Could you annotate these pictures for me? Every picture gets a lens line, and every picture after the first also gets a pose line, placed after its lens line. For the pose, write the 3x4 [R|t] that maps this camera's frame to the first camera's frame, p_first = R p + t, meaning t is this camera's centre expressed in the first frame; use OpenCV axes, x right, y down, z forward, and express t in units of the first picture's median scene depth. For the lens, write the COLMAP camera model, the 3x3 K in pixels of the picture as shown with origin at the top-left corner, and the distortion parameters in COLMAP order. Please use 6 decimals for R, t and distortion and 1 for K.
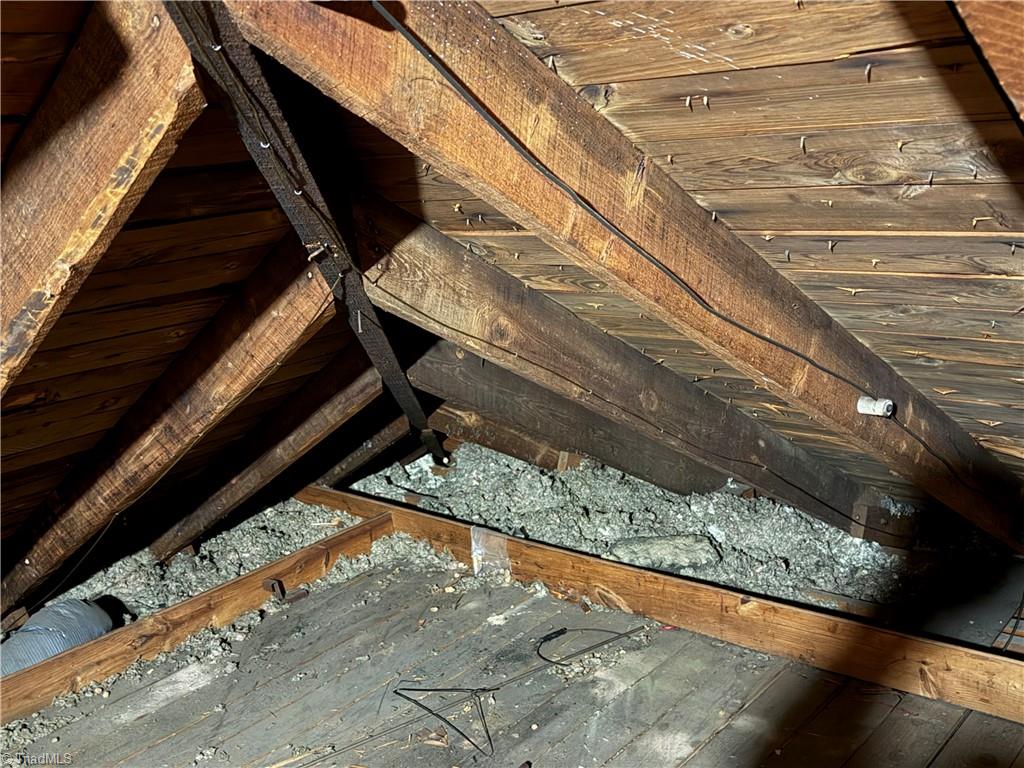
lens RADIAL K [[1118.8, 0, 516.5], [0, 1118.8, 381.8], [0, 0, 1]] dist [0.095604, 0.000000]
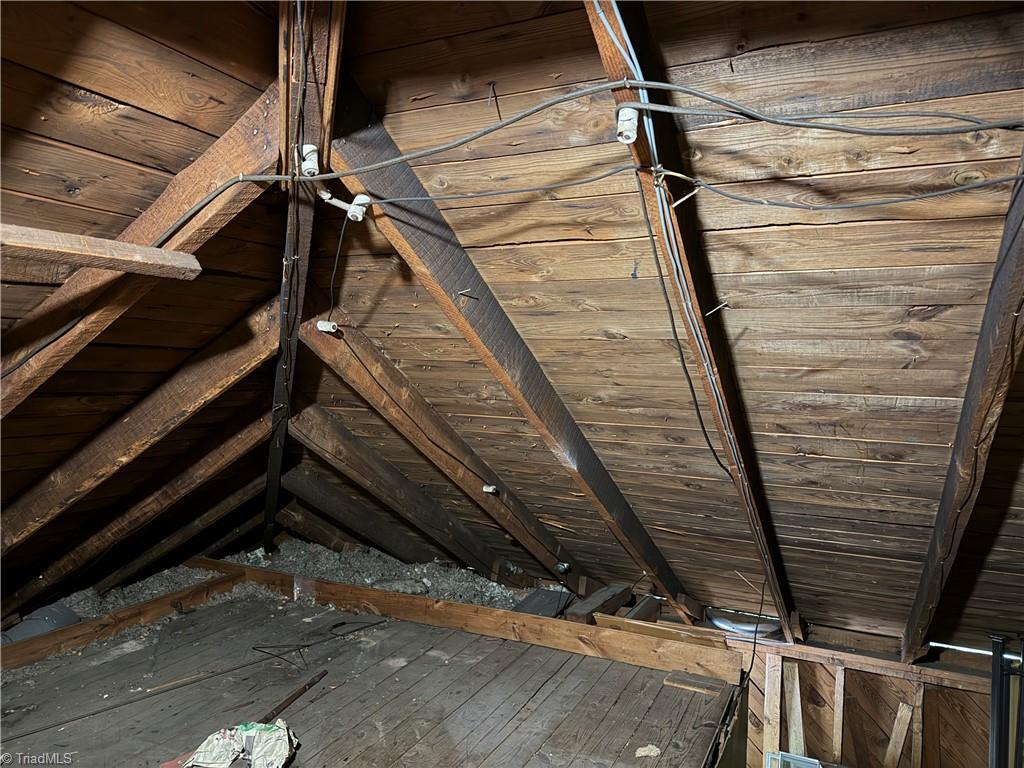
lens RADIAL K [[721.5, 0, 511.5], [0, 721.5, 383.1], [0, 0, 1]] dist [-0.003843, -0.012702]
pose [[0.960285, 0.098256, 0.261150, -0.047062], [-0.041384, 0.975749, -0.214944, 0.075371], [-0.275937, 0.195600, 0.941063, -0.330157]]
